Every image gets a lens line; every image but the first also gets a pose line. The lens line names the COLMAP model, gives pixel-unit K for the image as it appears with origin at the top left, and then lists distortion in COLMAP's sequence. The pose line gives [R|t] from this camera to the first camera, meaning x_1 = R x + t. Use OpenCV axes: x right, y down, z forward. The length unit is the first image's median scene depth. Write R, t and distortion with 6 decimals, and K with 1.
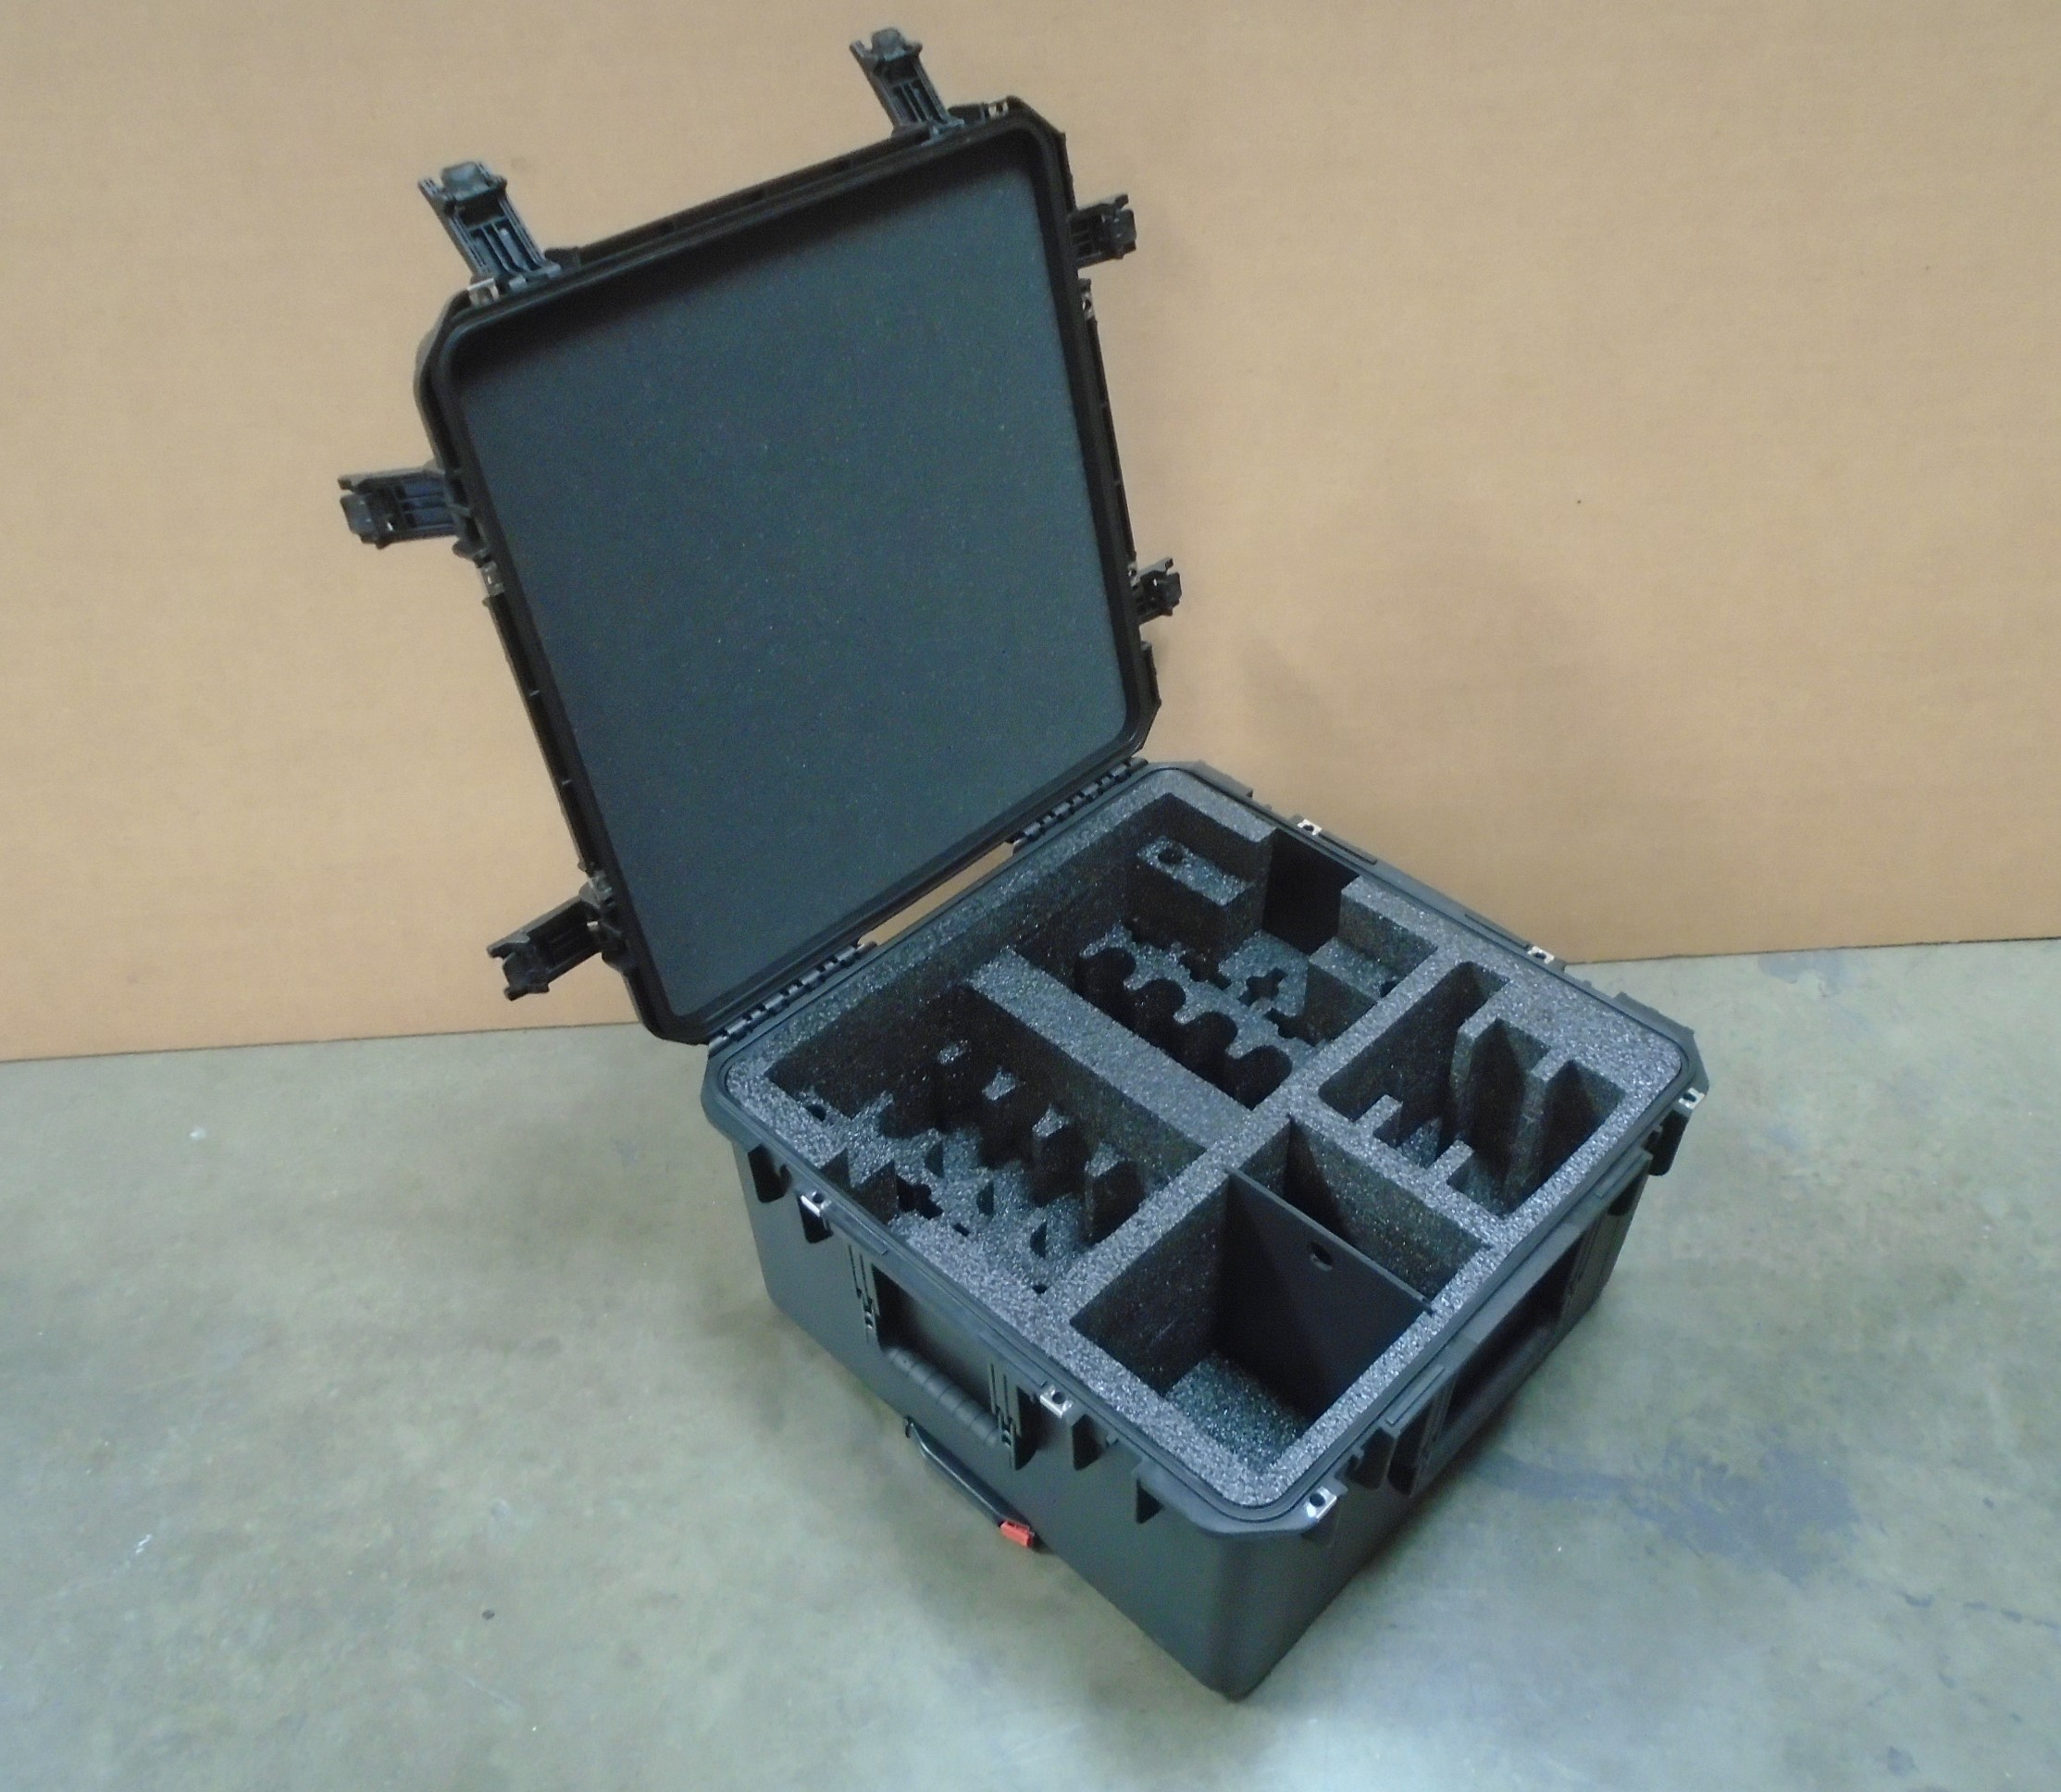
lens RADIAL K [[1815.9, 0, 1037.6], [0, 1815.9, 890.4], [0, 0, 1]] dist [-0.021910, 0.000880]
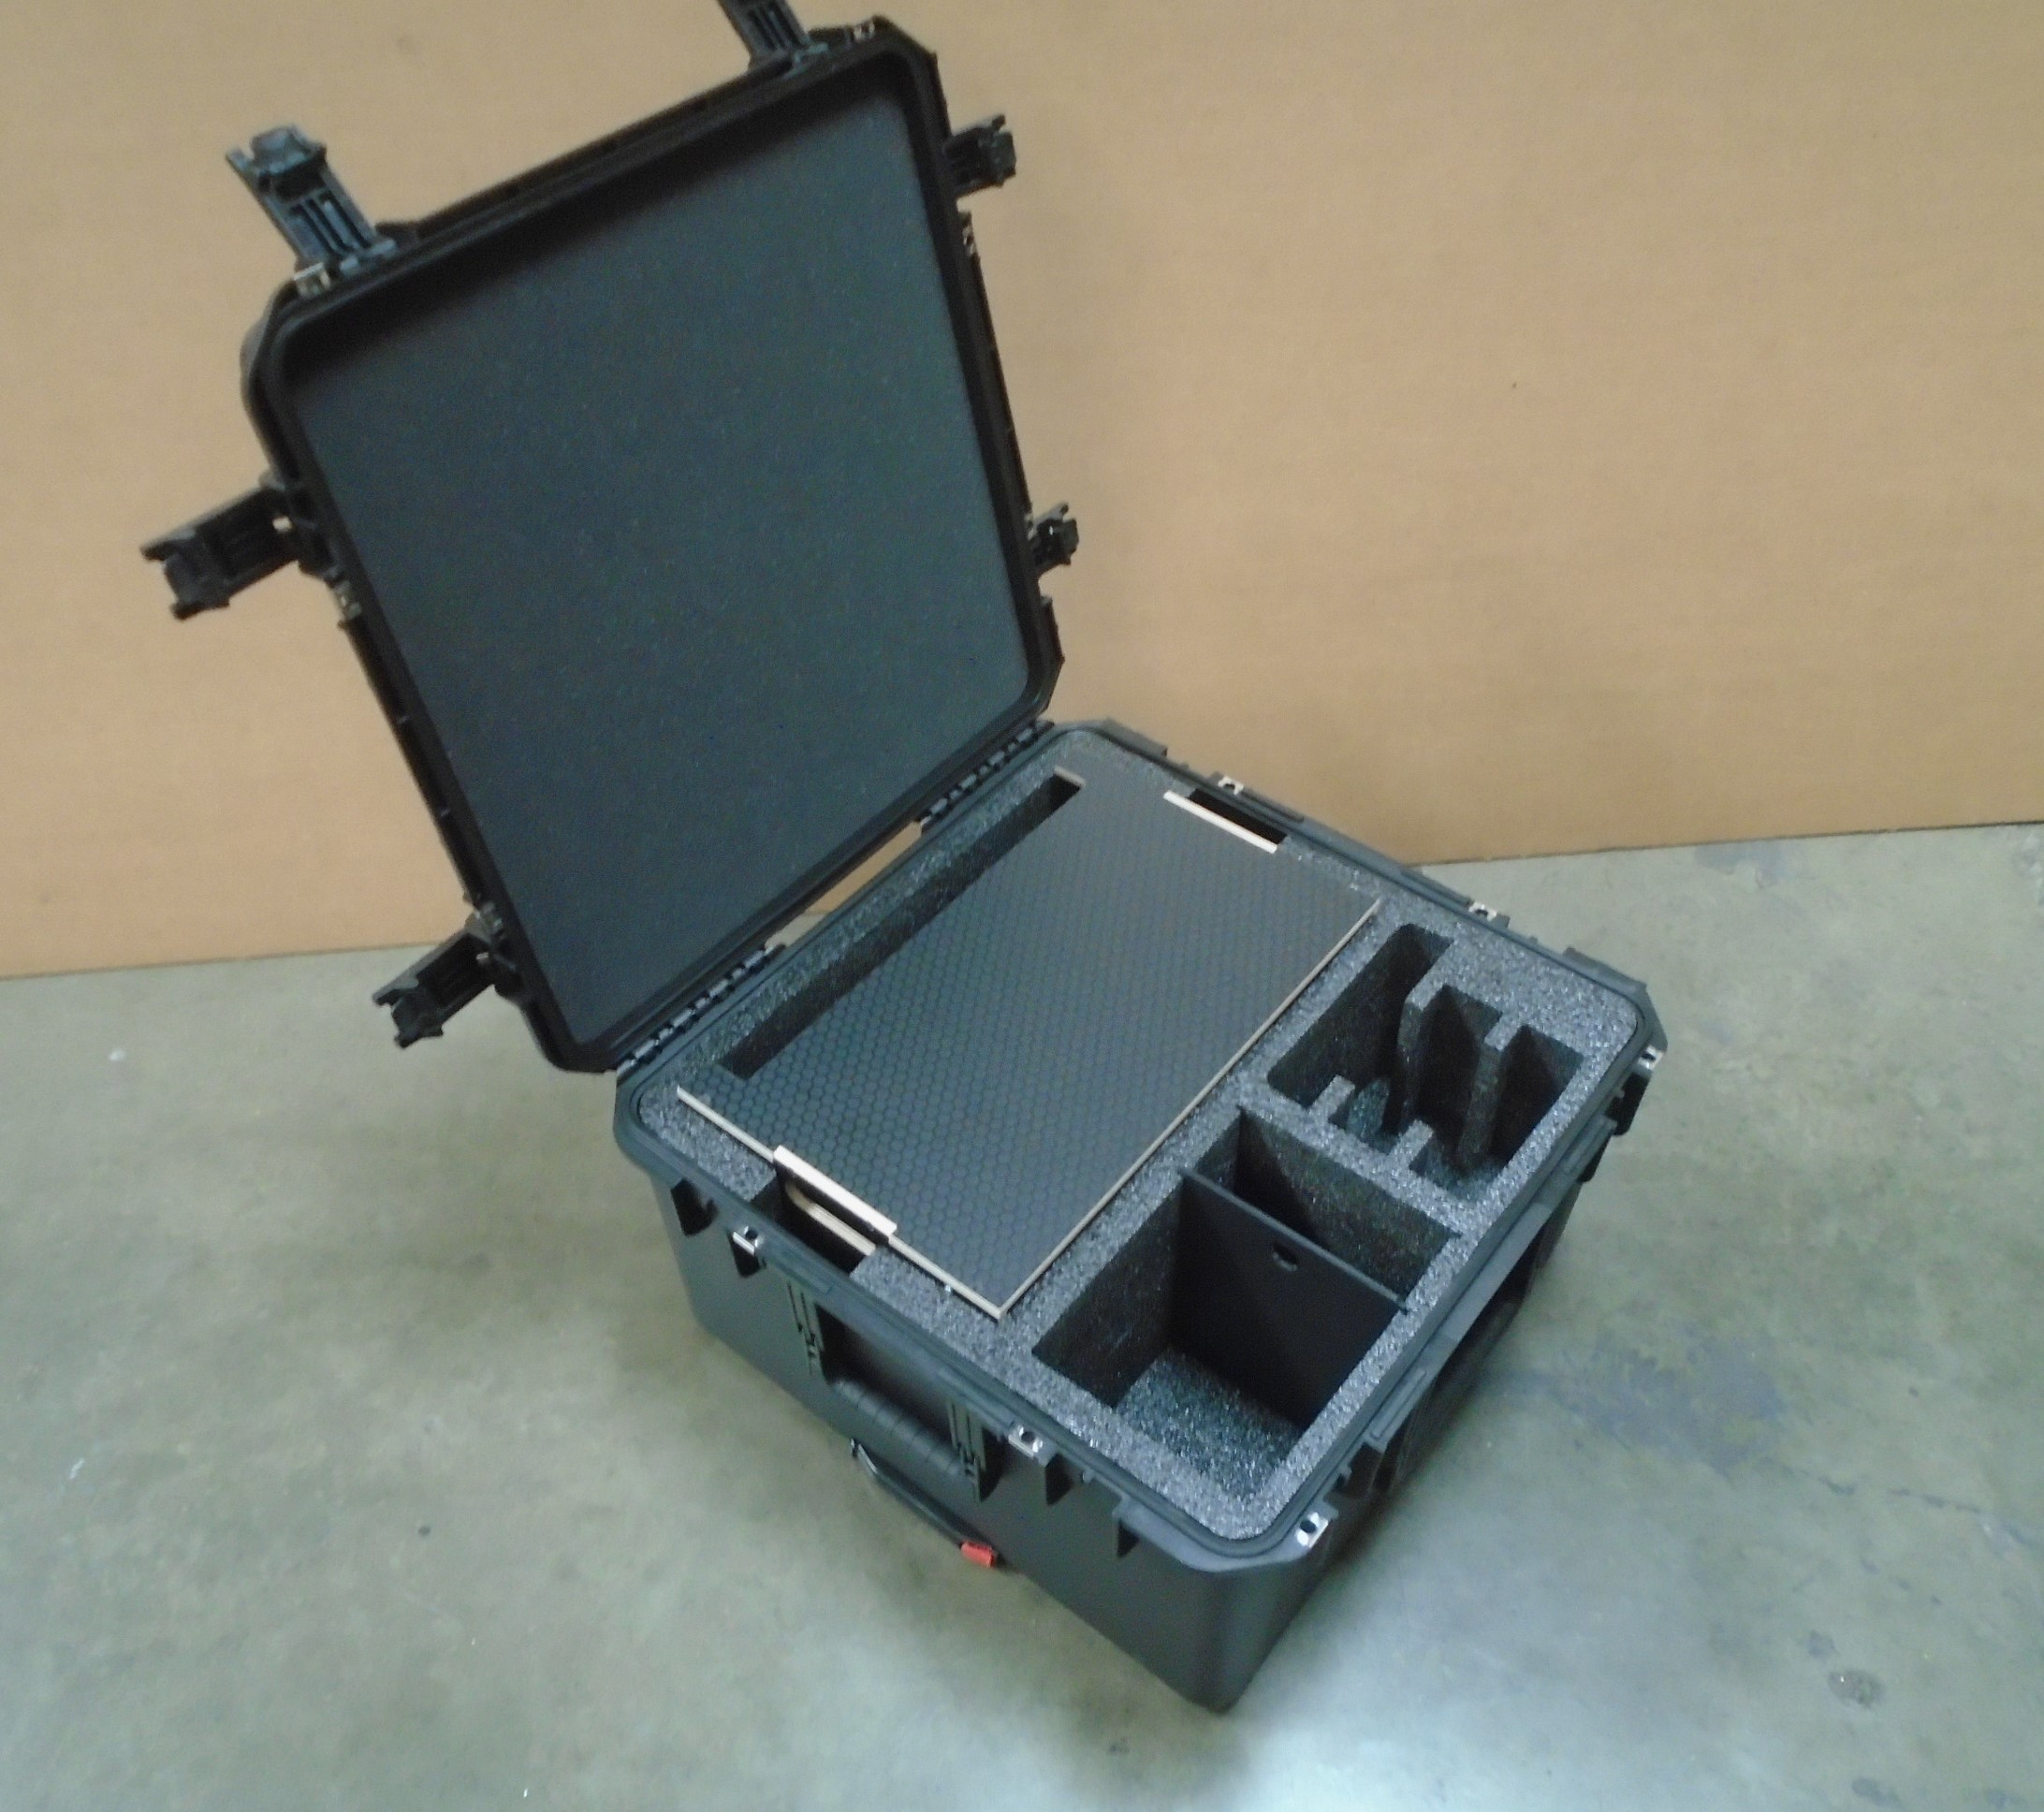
lens RADIAL K [[1845.7, 0, 1005.0], [0, 1845.7, 893.8], [0, 0, 1]] dist [-0.023140, 0.018773]
pose [[0.996110, -0.064699, 0.059817, -0.033273], [0.060754, 0.995997, 0.065565, -0.055831], [-0.063819, -0.061676, 0.996054, 0.049882]]
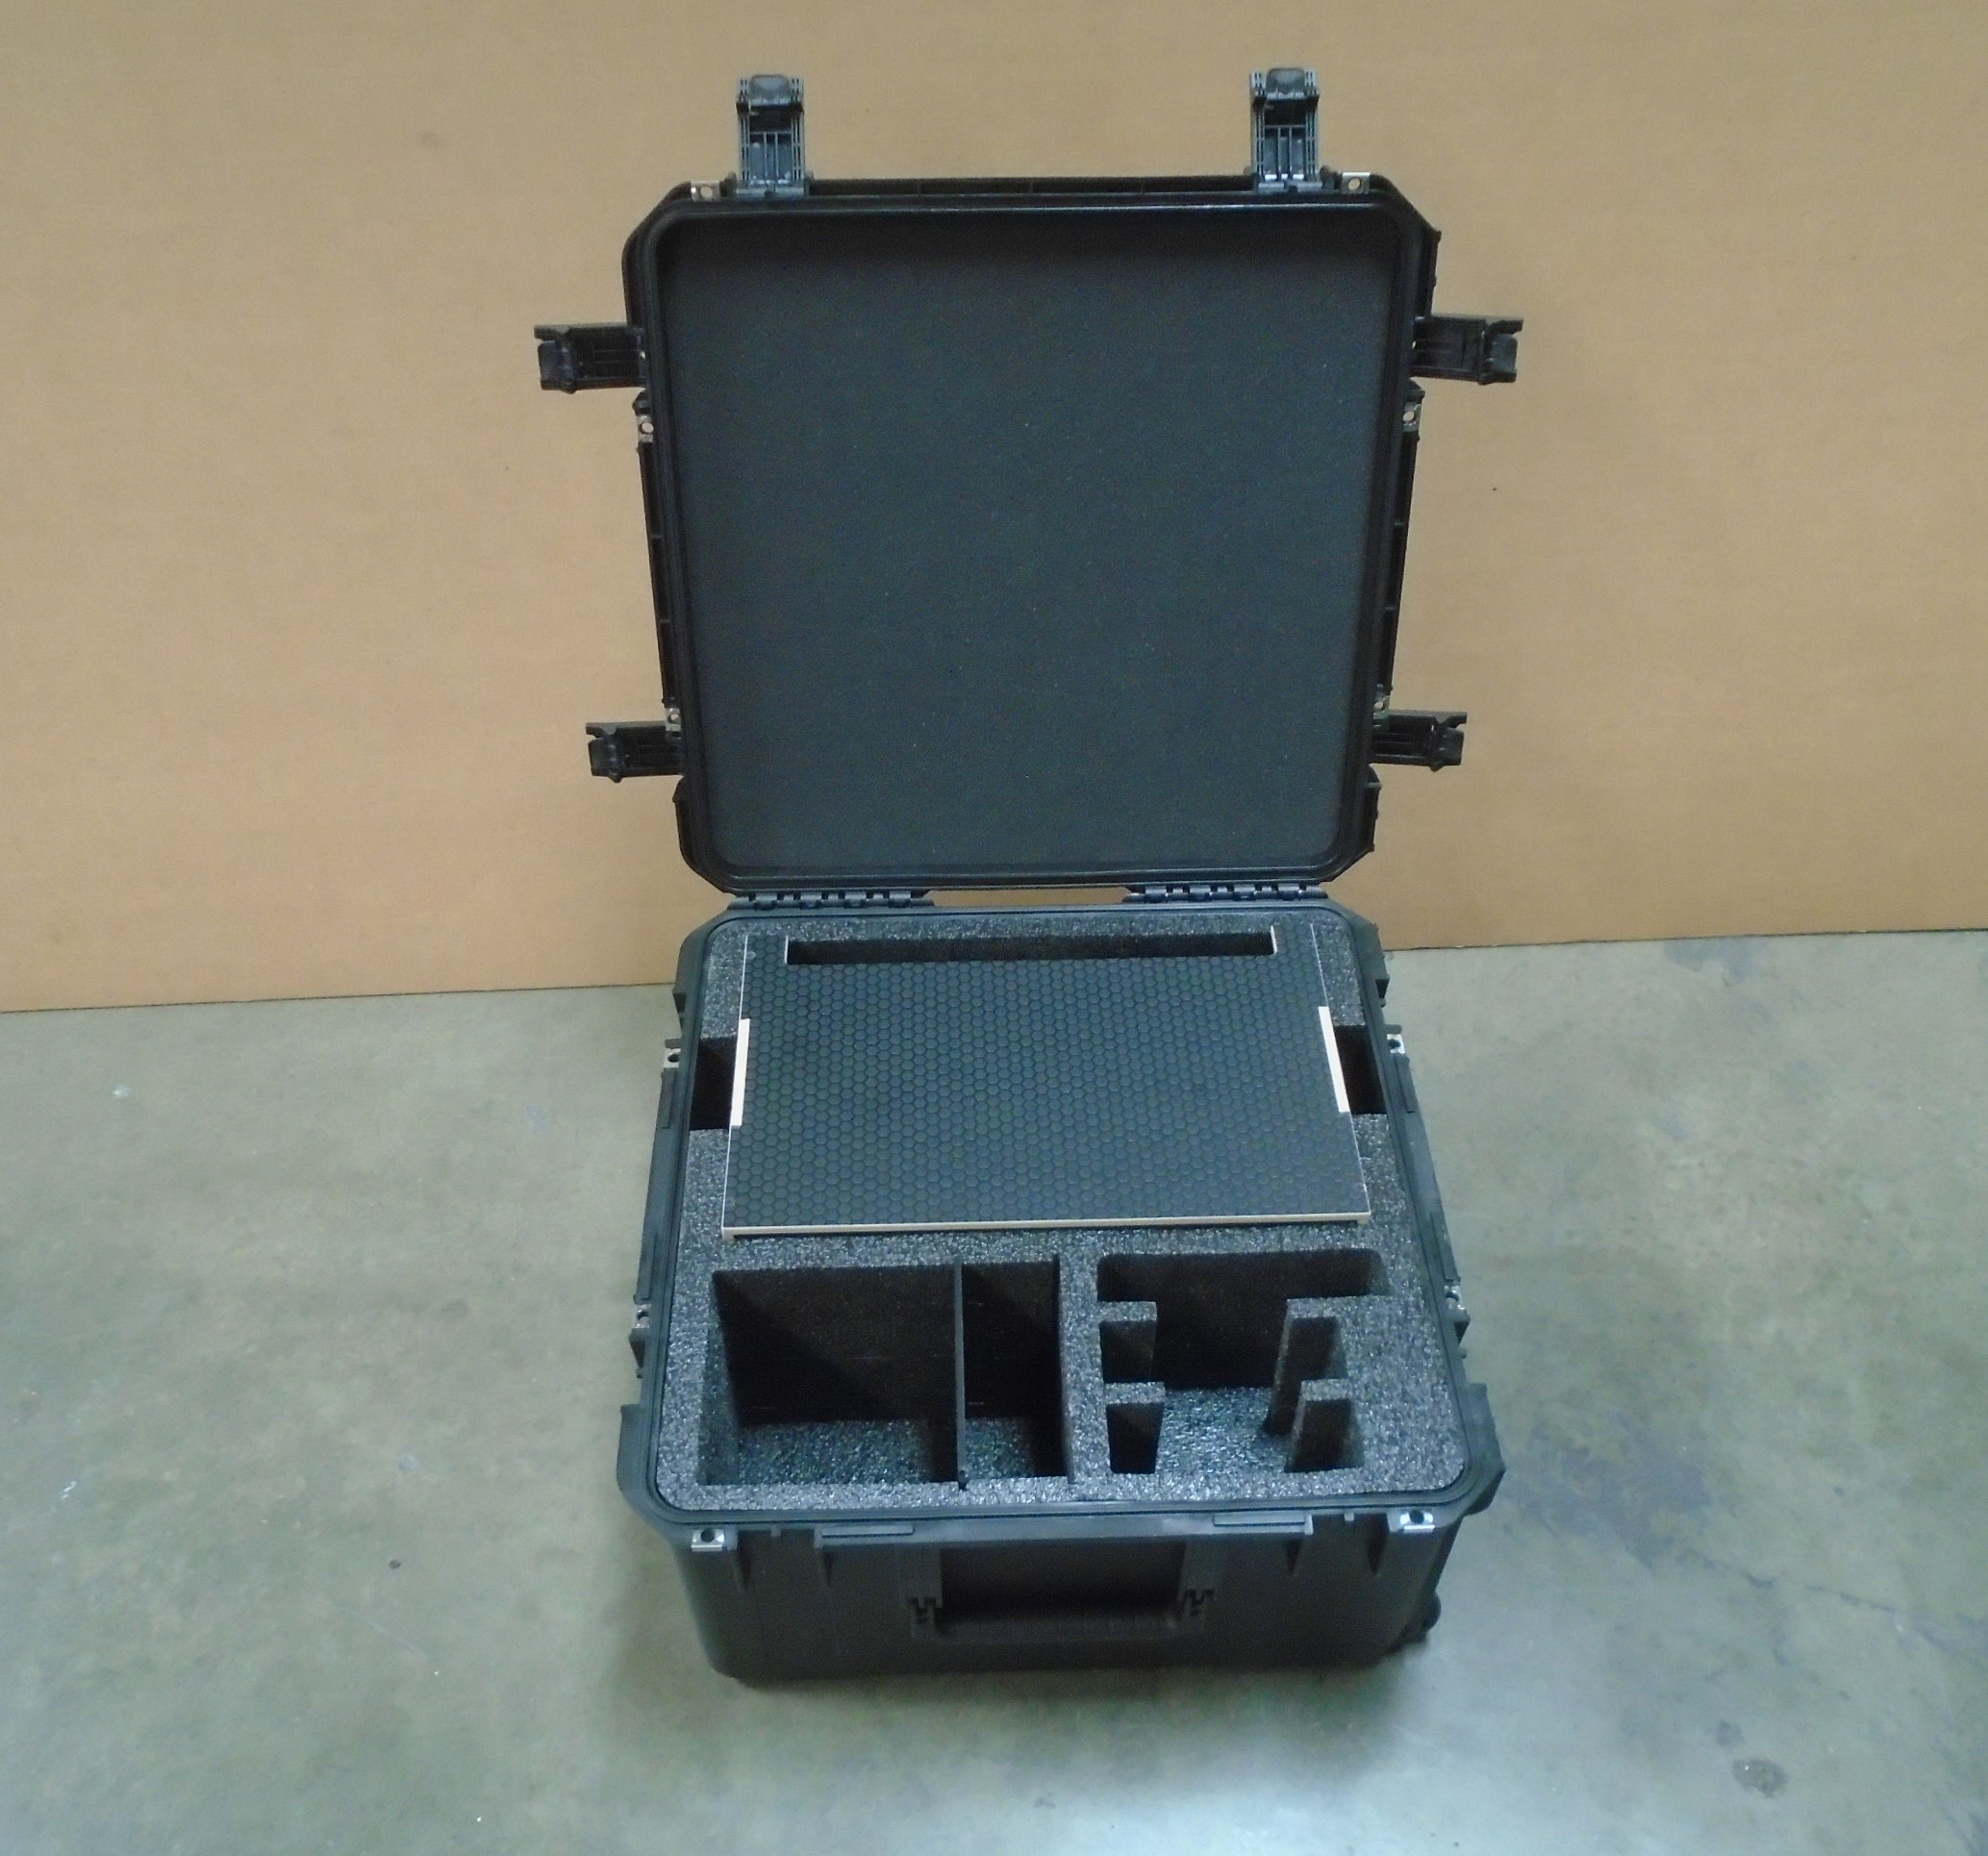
lens RADIAL K [[1896.5, 0, 994.3], [0, 1896.5, 923.9], [0, 0, 1]] dist [-0.016488, 0.000000]
pose [[0.714365, 0.506931, -0.482394, 0.494207], [-0.471085, 0.858135, 0.204165, -0.210971], [0.517457, 0.081400, 0.851829, 0.104341]]
